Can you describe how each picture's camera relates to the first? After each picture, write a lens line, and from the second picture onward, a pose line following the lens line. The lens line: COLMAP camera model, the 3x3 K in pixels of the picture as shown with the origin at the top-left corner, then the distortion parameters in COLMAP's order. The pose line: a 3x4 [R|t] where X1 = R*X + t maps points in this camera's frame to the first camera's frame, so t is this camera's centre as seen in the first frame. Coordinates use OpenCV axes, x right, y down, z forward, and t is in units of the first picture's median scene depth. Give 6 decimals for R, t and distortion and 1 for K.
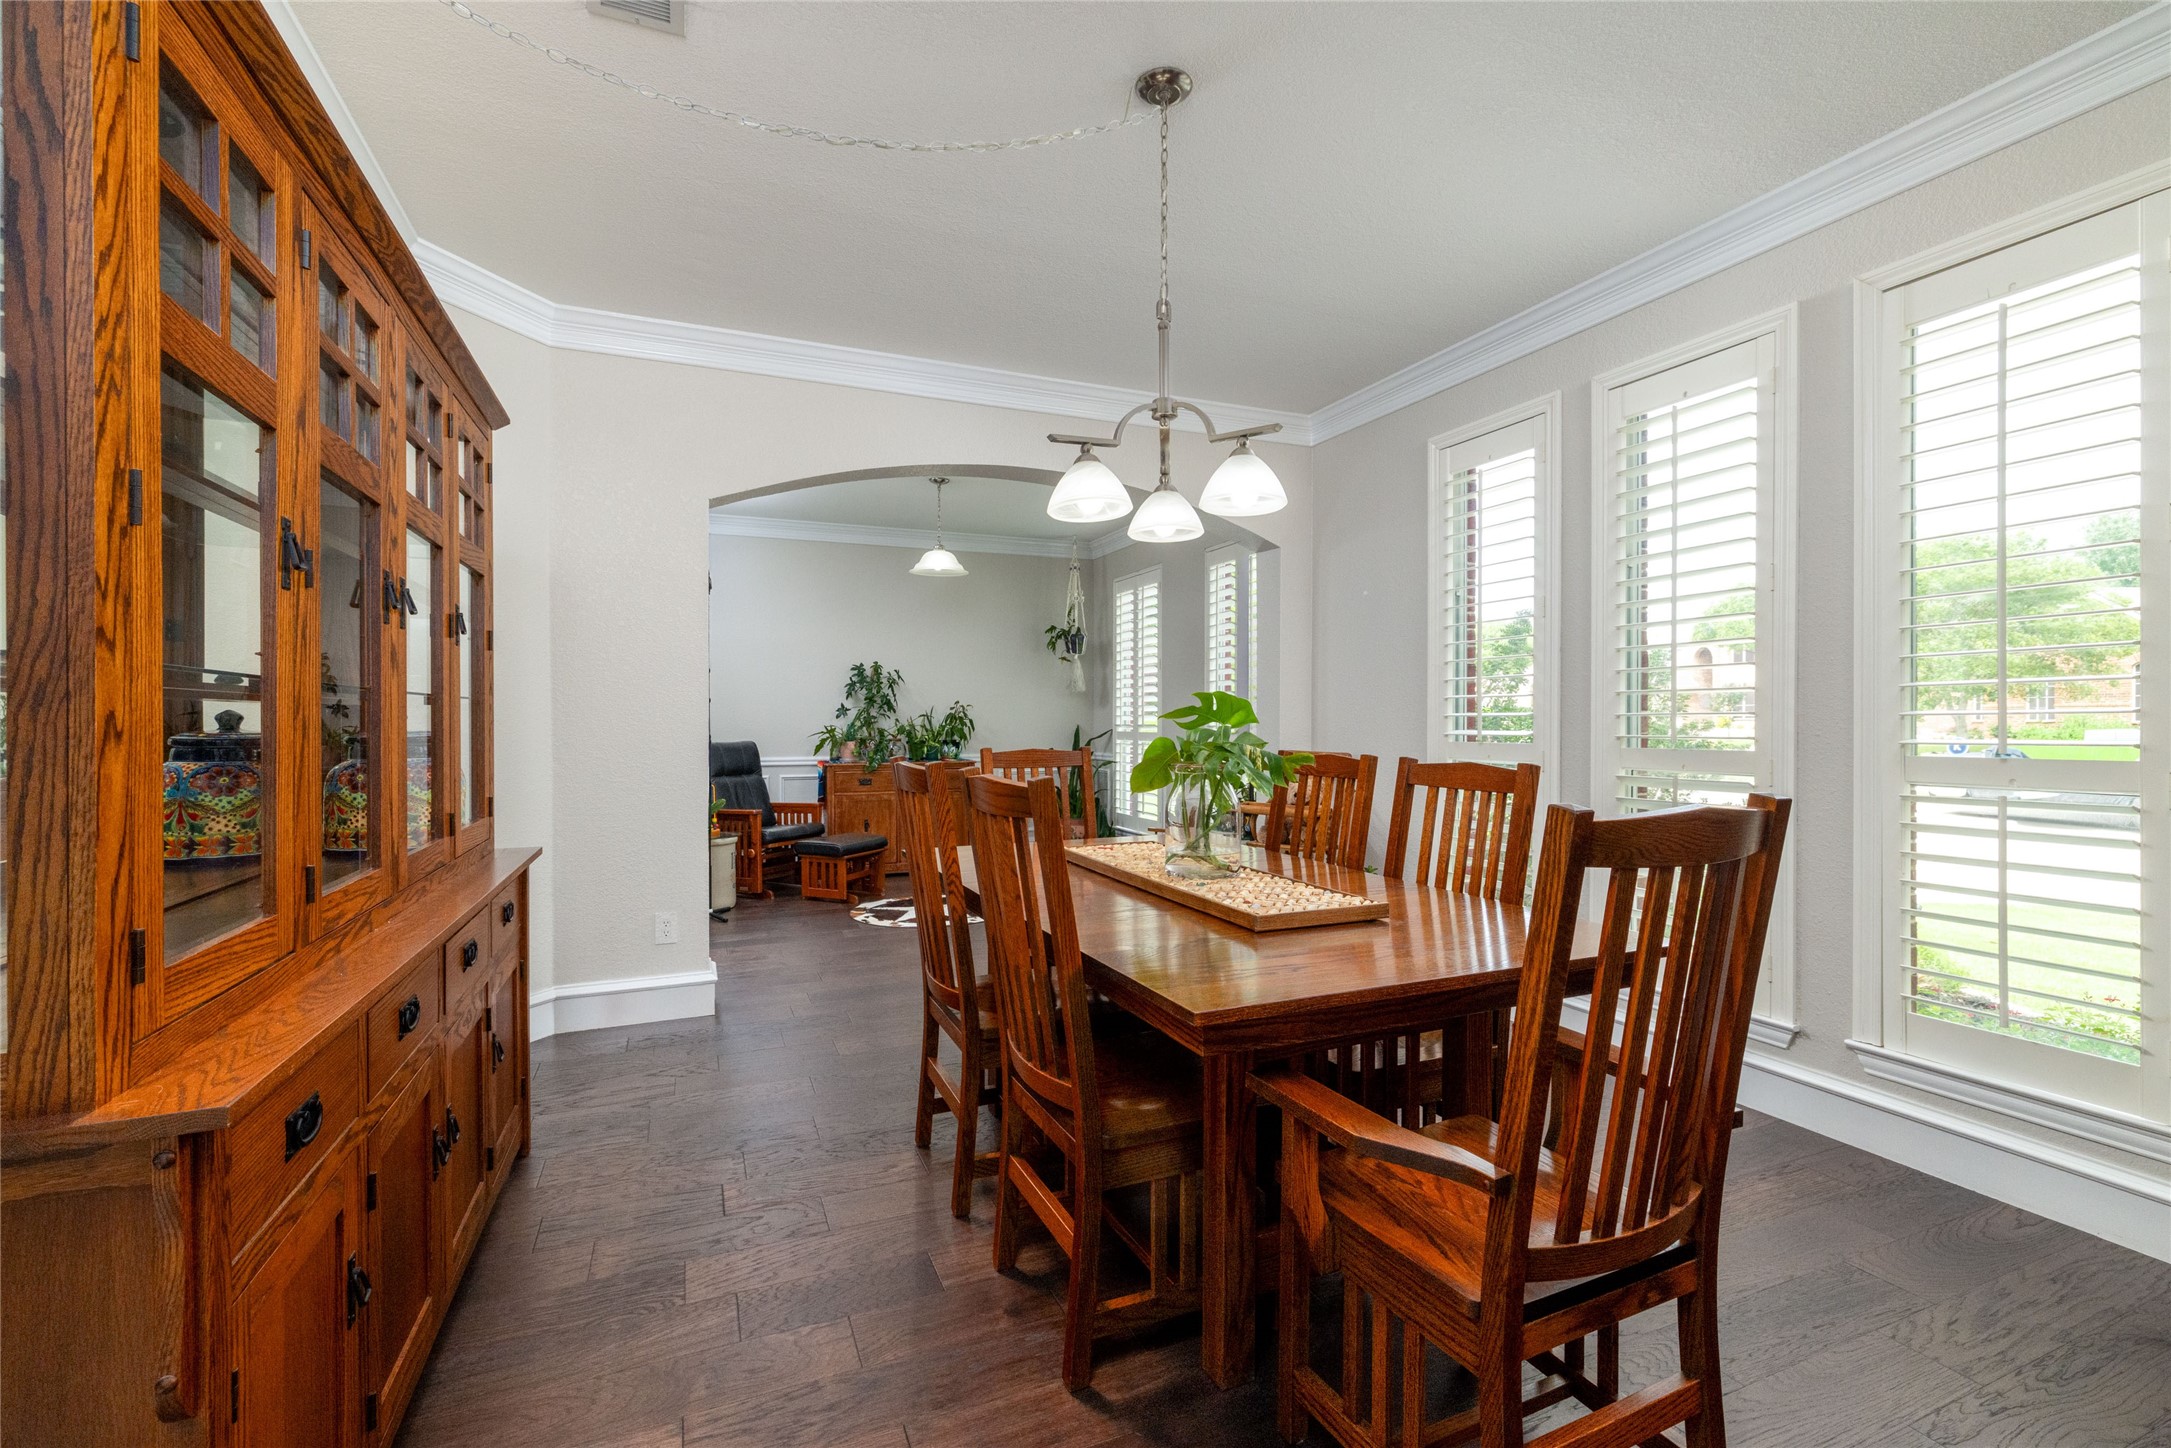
lens RADIAL K [[927.8, 0, 1082.0], [0, 927.8, 728.0], [0, 0, 1]] dist [0.010406, -0.000115]
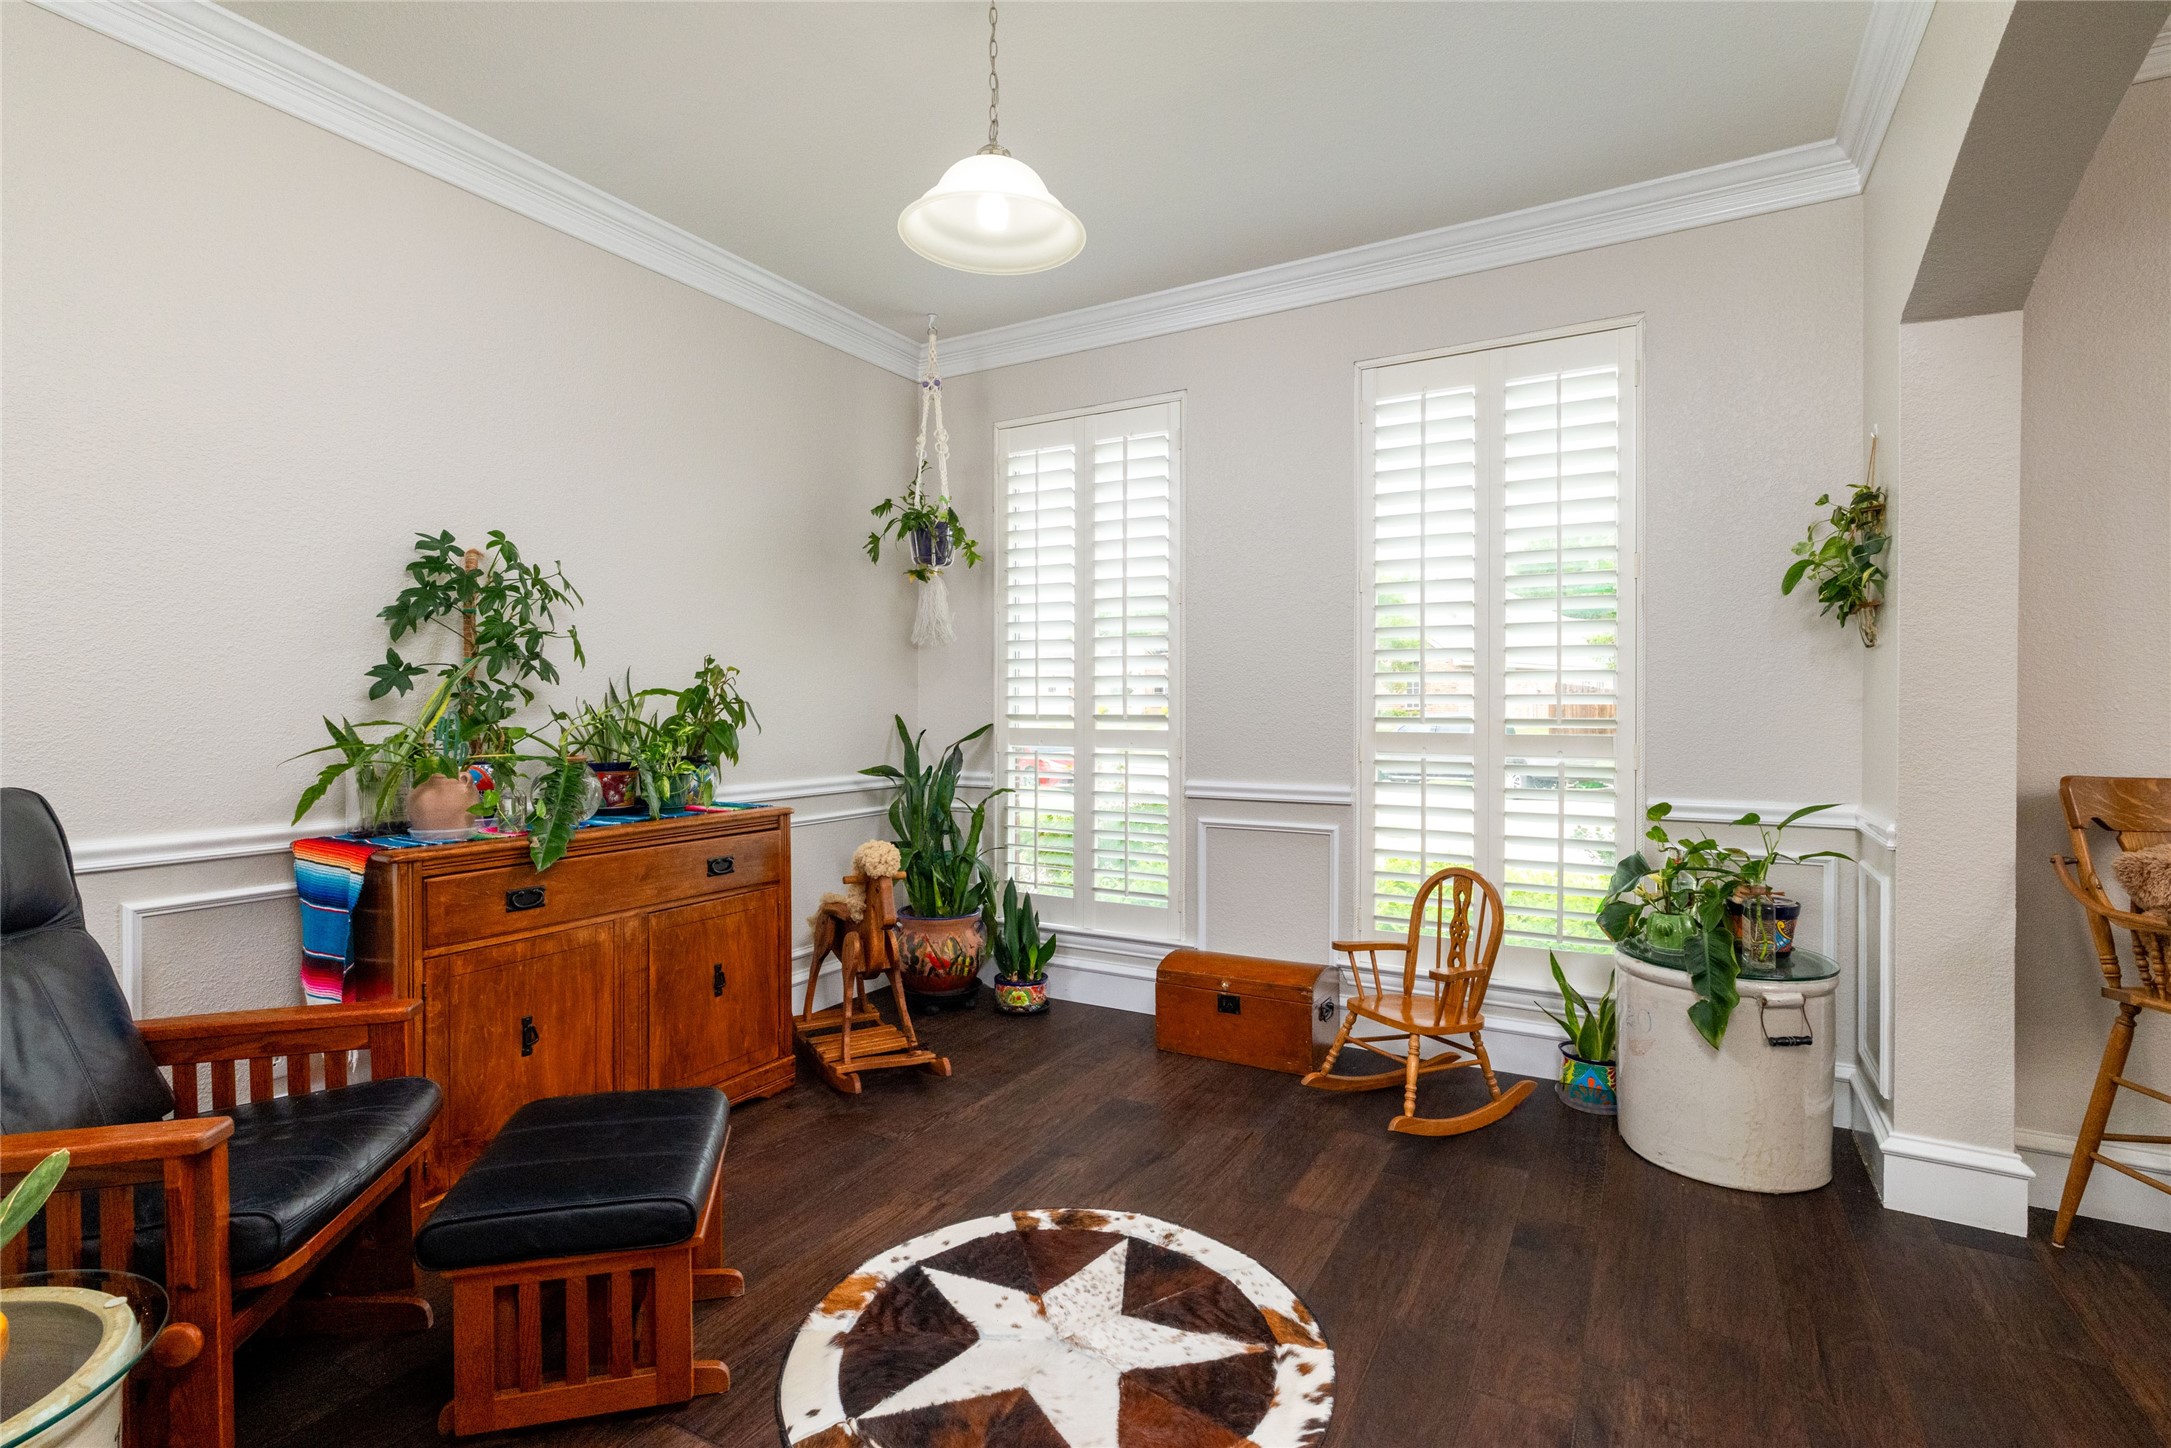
lens RADIAL K [[1027.2, 0, 1084.6], [0, 1027.2, 715.4], [0, 0, 1]] dist [0.001446, 0.000660]
pose [[0.792363, -0.000589, 0.610049, -0.279115], [-0.004699, 0.999964, 0.007069, -0.007747], [-0.610032, -0.008467, 0.792332, 0.571517]]
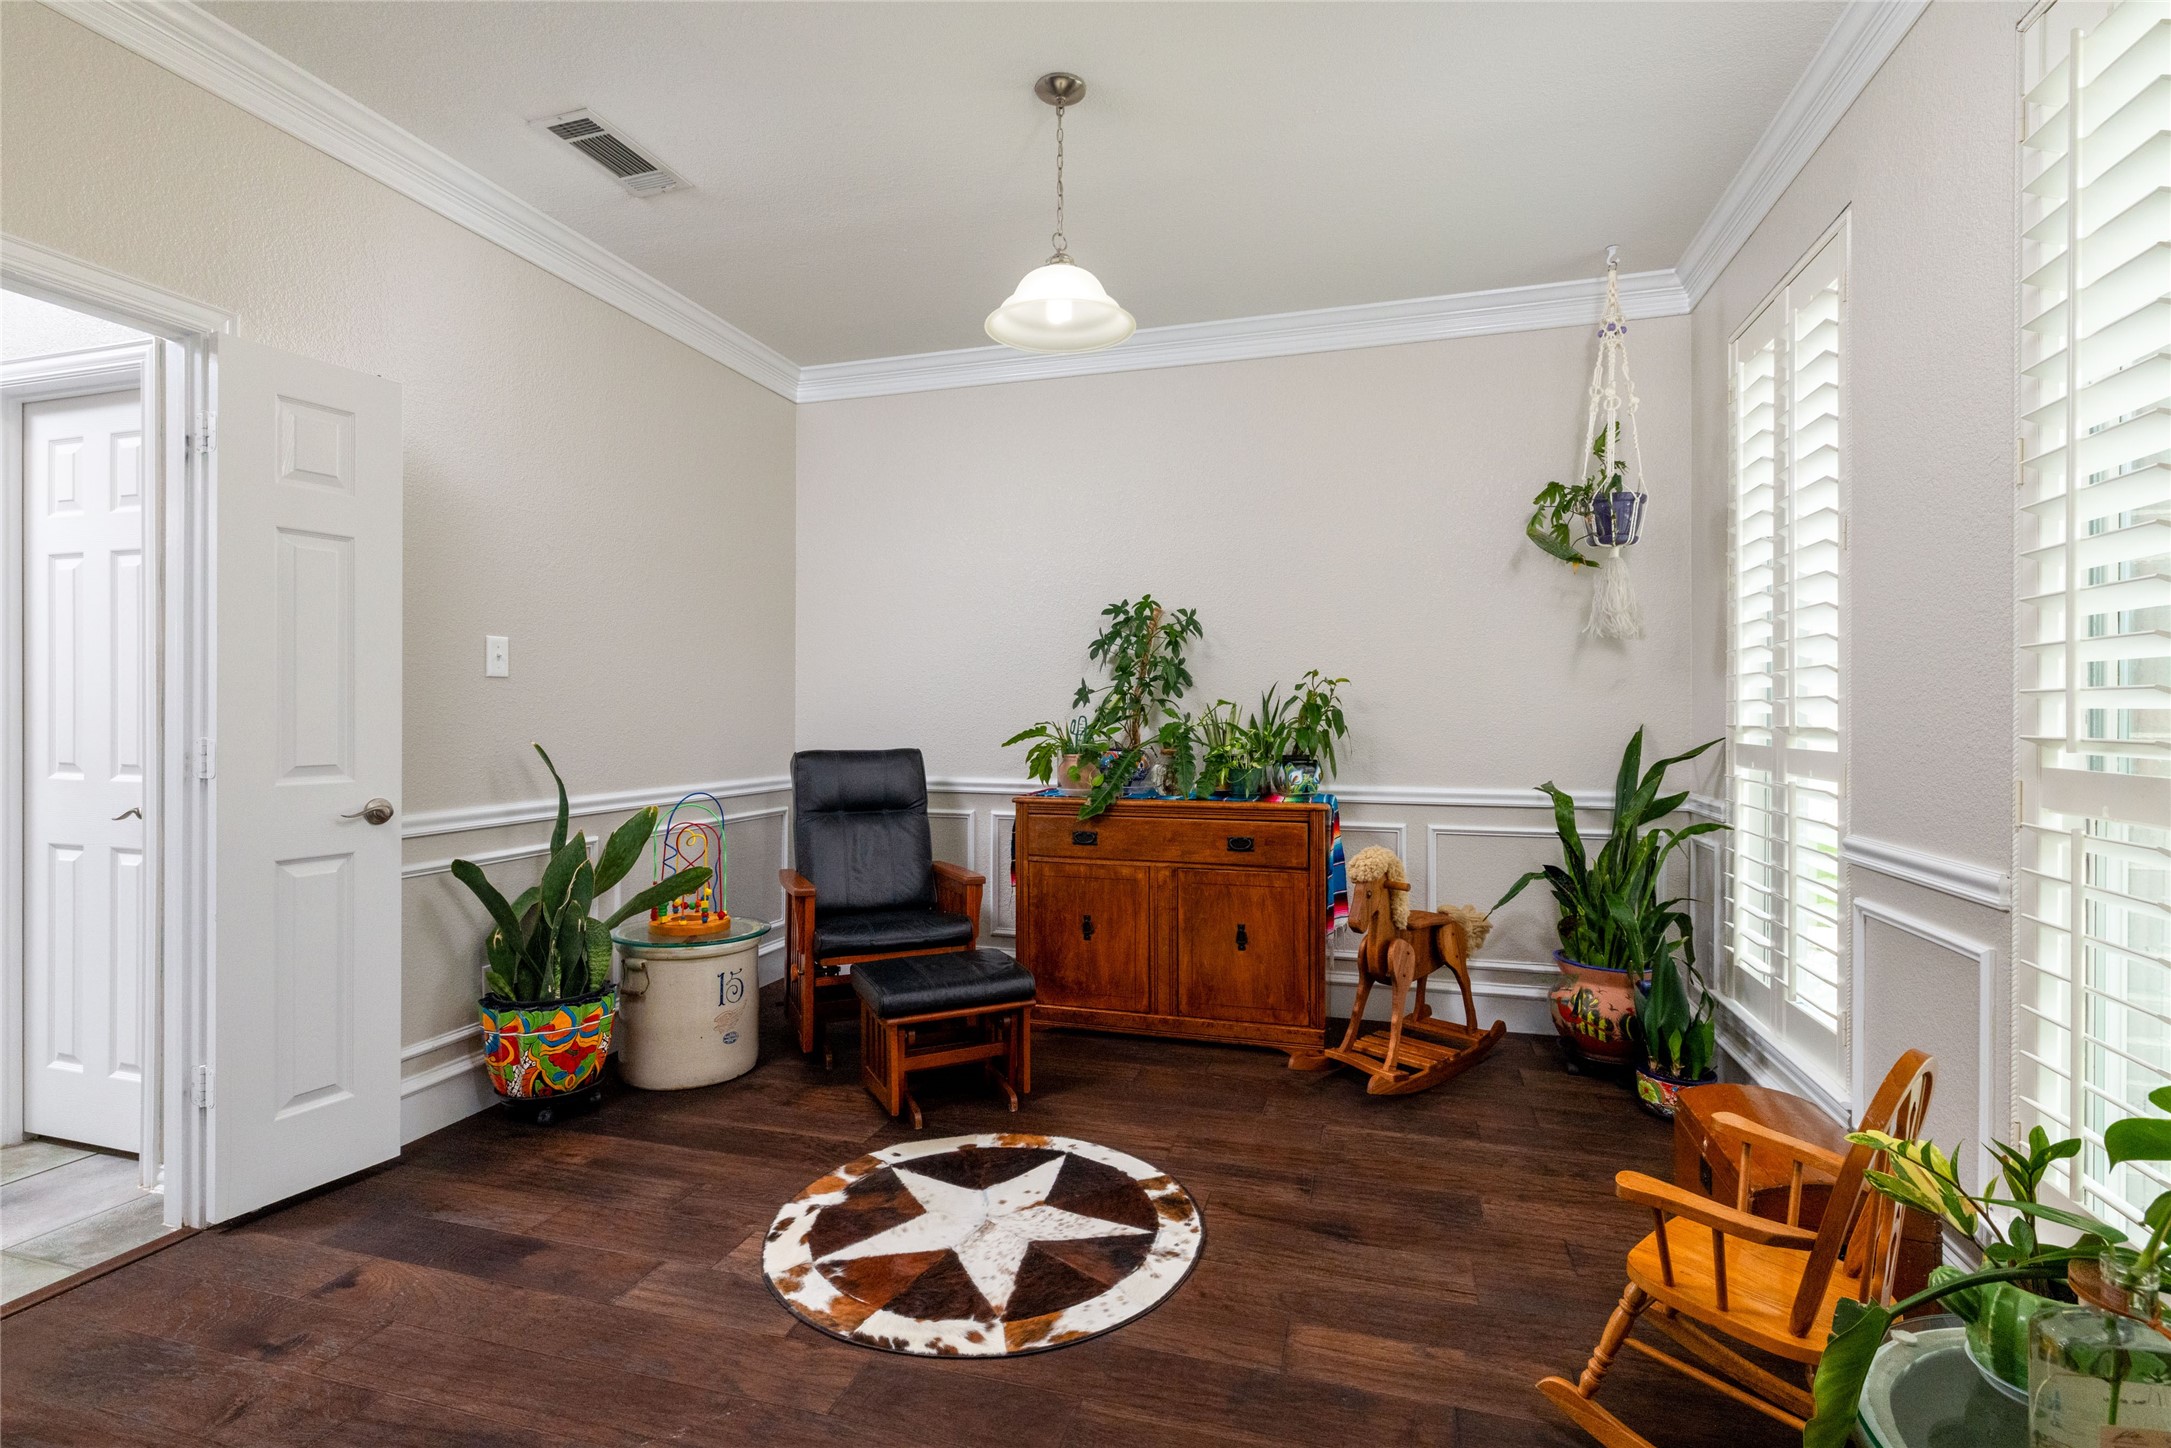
lens RADIAL K [[1027.2, 0, 1079.6], [0, 1027.2, 715.7], [0, 0, 1]] dist [0.001446, 0.000660]
pose [[0.764910, 0.007668, -0.644092, 0.106696], [-0.004139, 0.999967, 0.006990, -0.009837], [0.644124, -0.002681, 0.764917, 0.550435]]
